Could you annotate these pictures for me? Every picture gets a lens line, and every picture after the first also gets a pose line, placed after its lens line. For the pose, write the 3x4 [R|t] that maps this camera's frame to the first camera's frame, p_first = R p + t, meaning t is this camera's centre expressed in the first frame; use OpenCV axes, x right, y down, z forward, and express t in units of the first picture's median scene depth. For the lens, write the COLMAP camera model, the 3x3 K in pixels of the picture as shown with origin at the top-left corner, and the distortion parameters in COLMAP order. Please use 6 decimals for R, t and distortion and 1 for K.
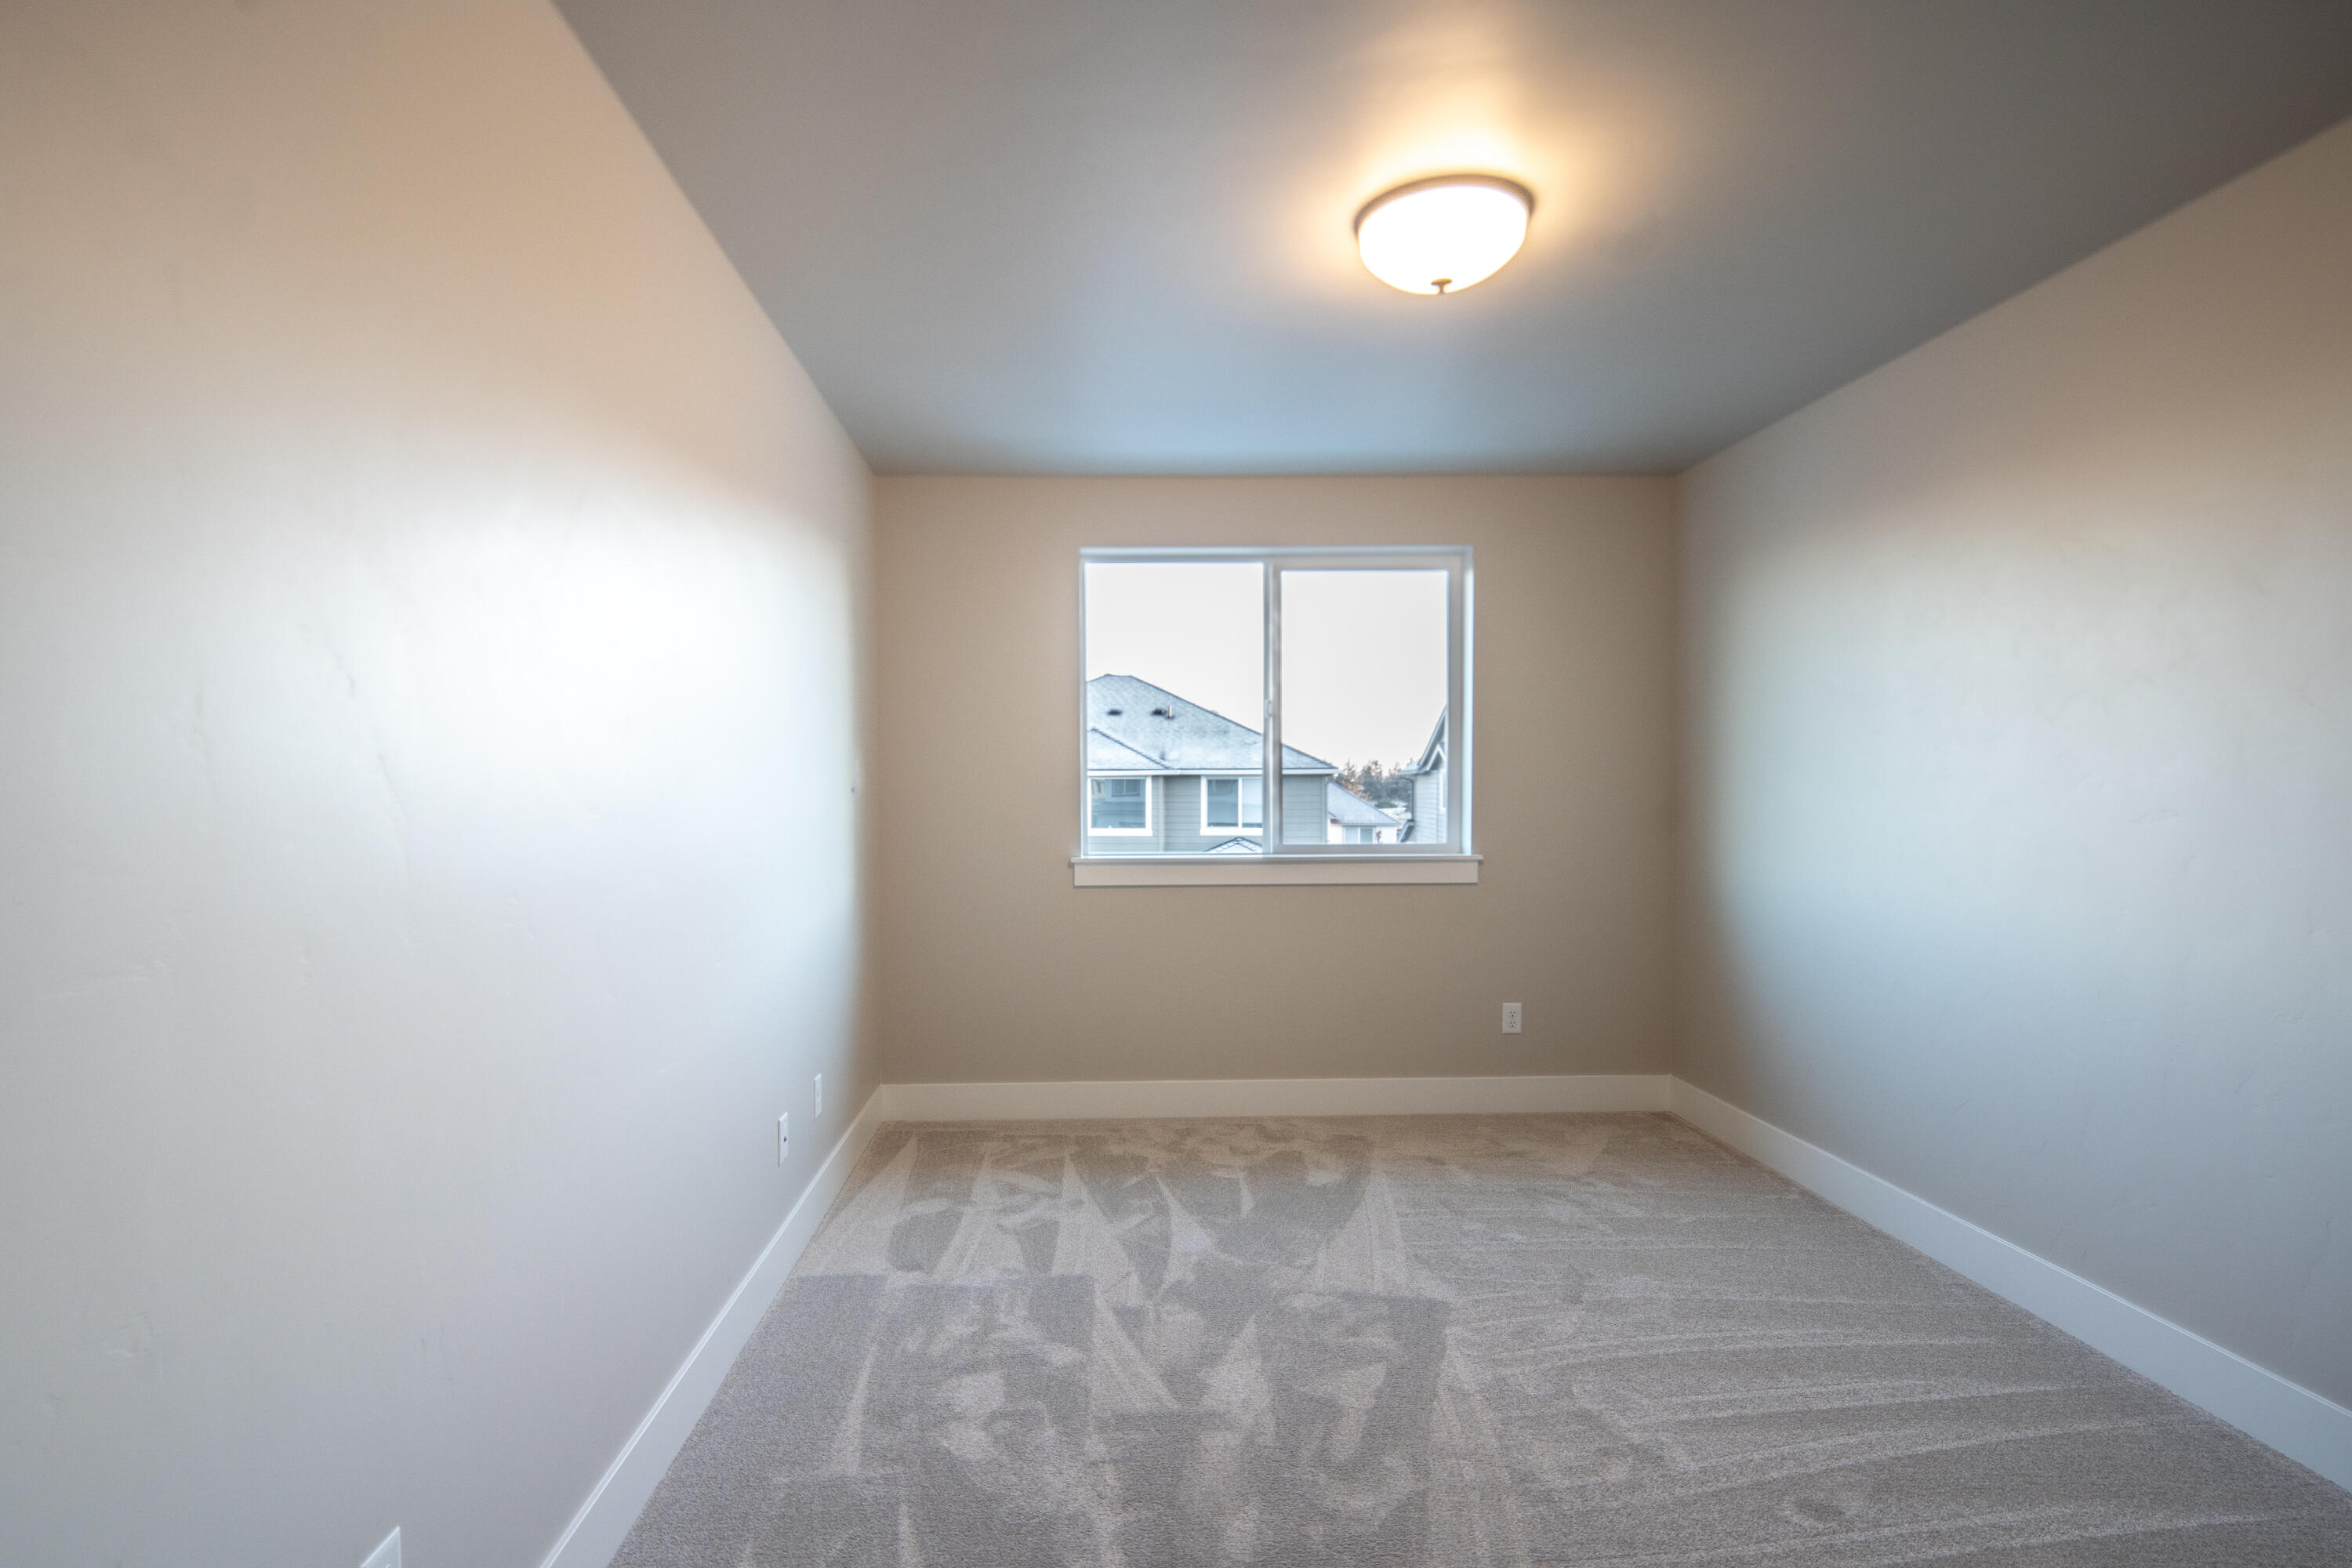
lens RADIAL K [[1175.6, 0, 1176.8], [0, 1175.6, 804.1], [0, 0, 1]] dist [0.007036, -0.005764]
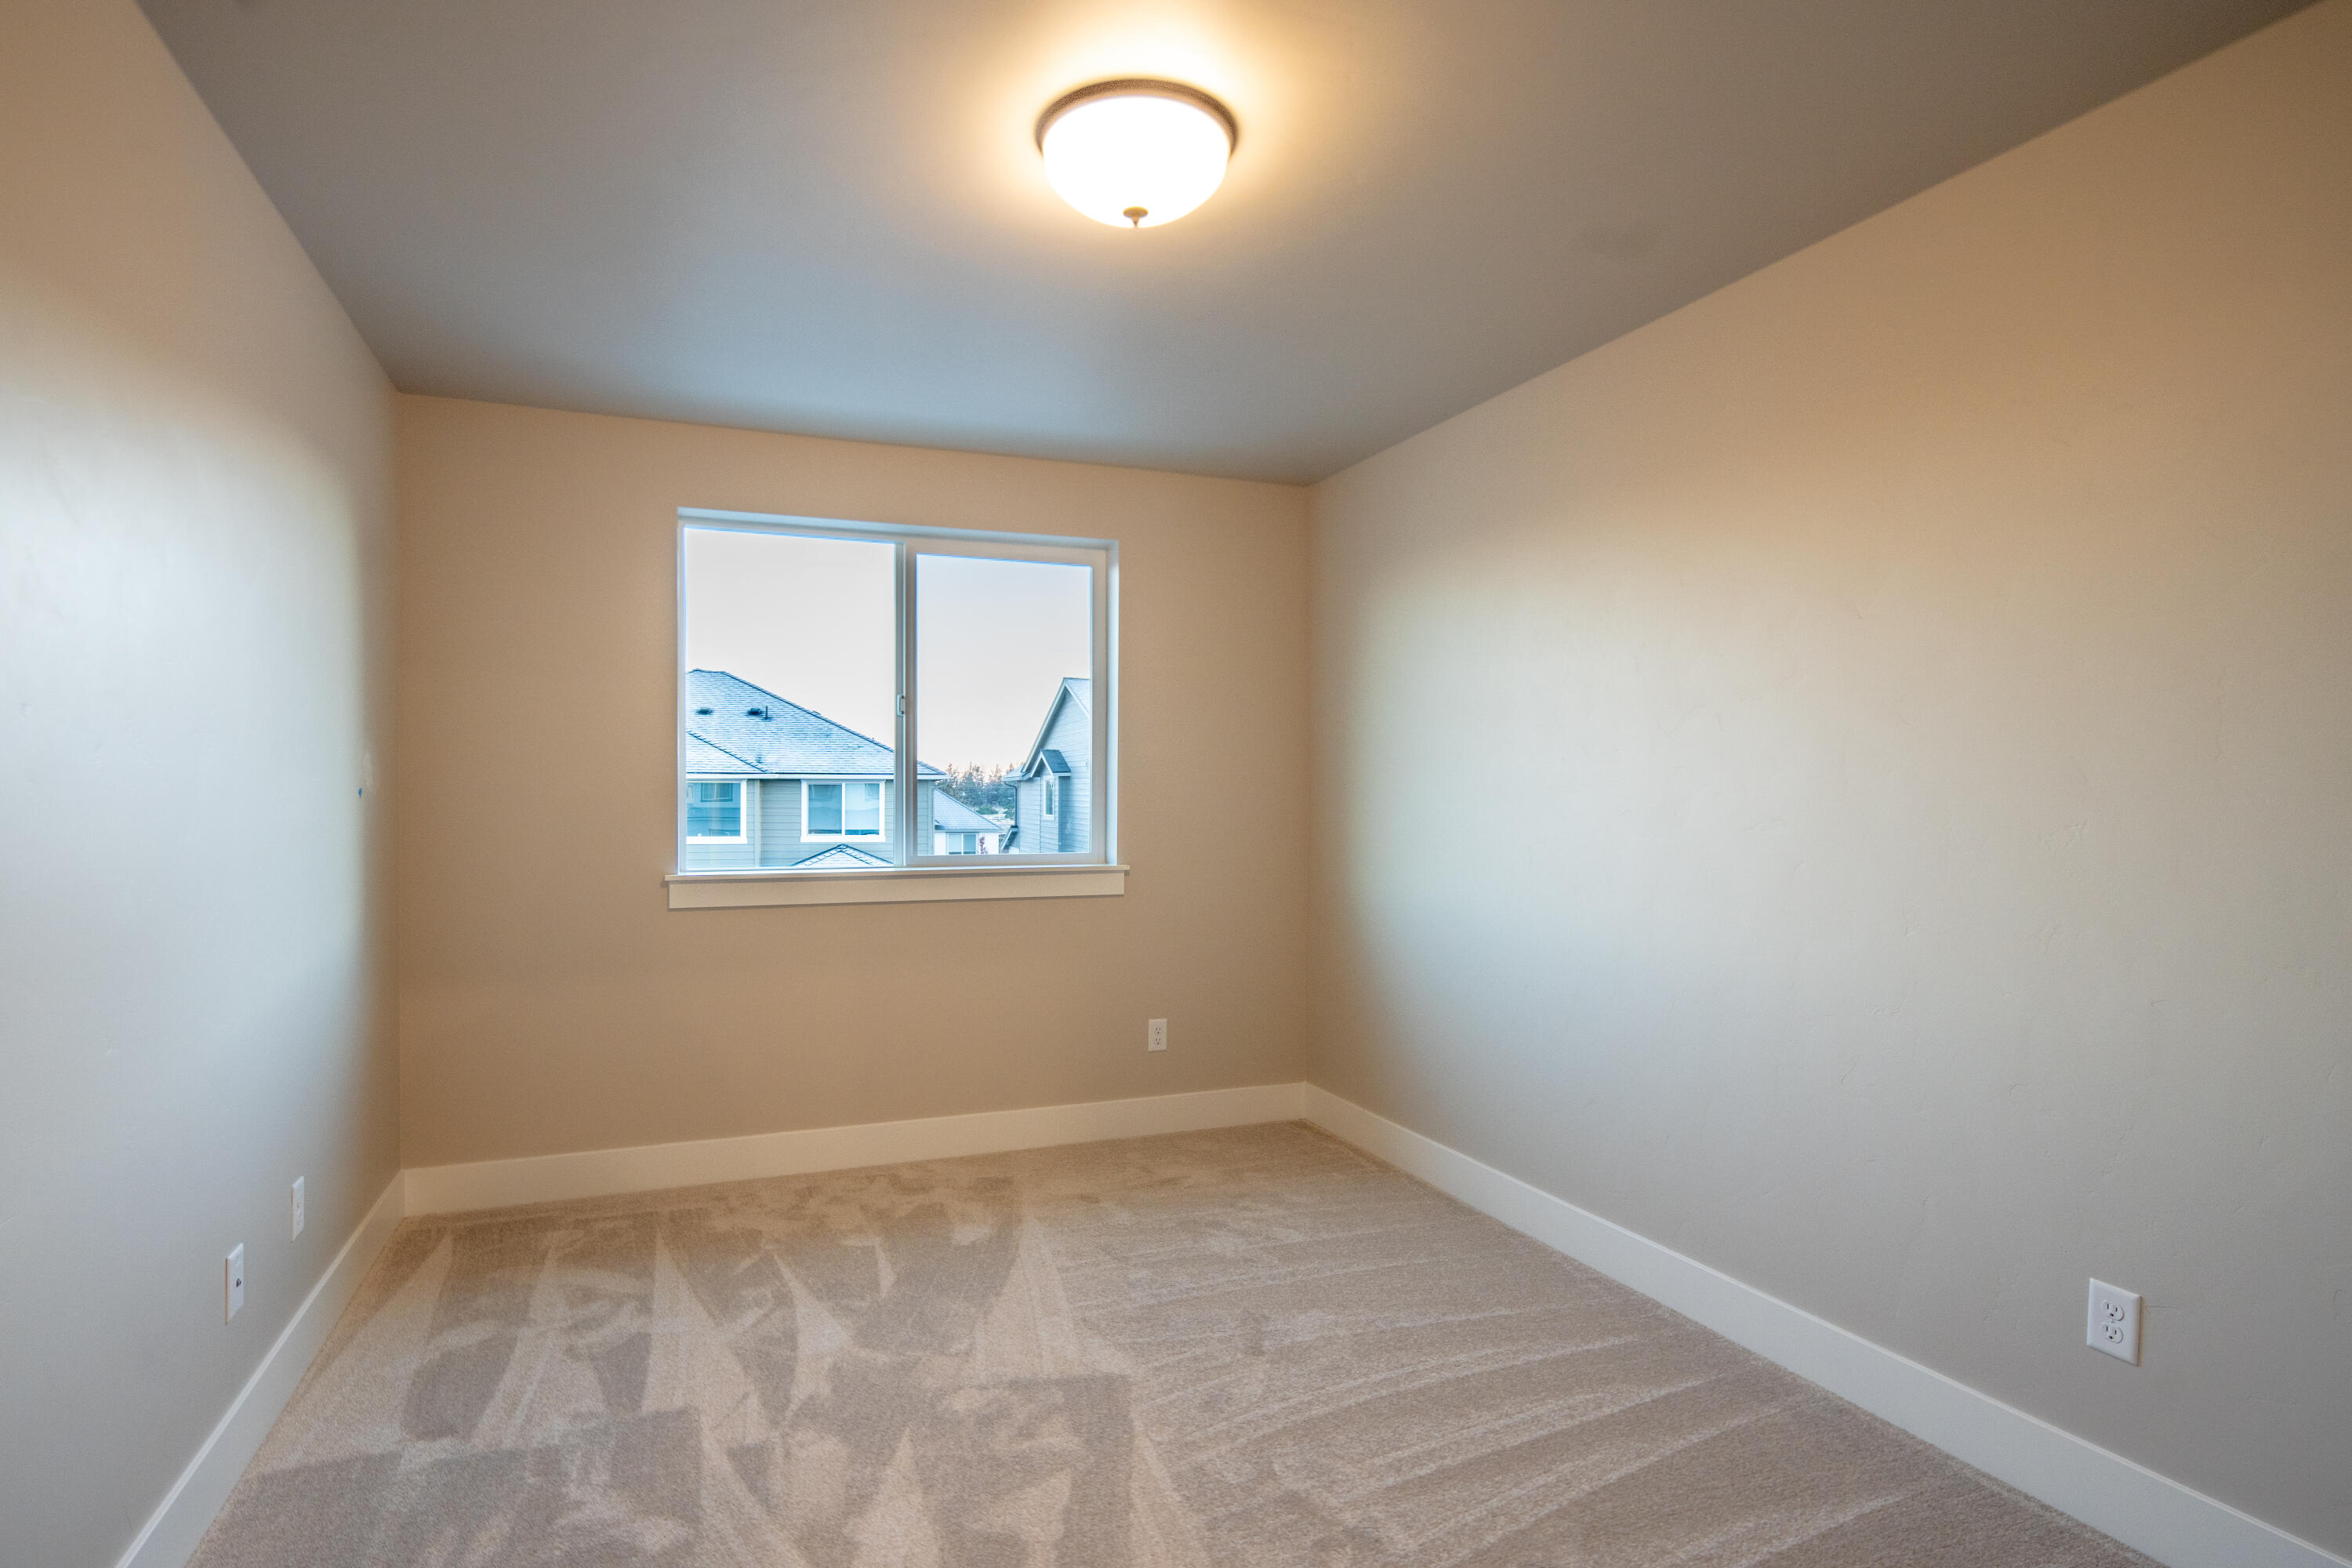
lens RADIAL K [[1175.6, 0, 1142.8], [0, 1175.6, 801.2], [0, 0, 1]] dist [0.007036, -0.005764]
pose [[0.953837, 0.004427, 0.300294, -0.023232], [-0.002111, 0.999965, -0.008036, -0.001215], [-0.300319, 0.007031, 0.953813, 0.134795]]
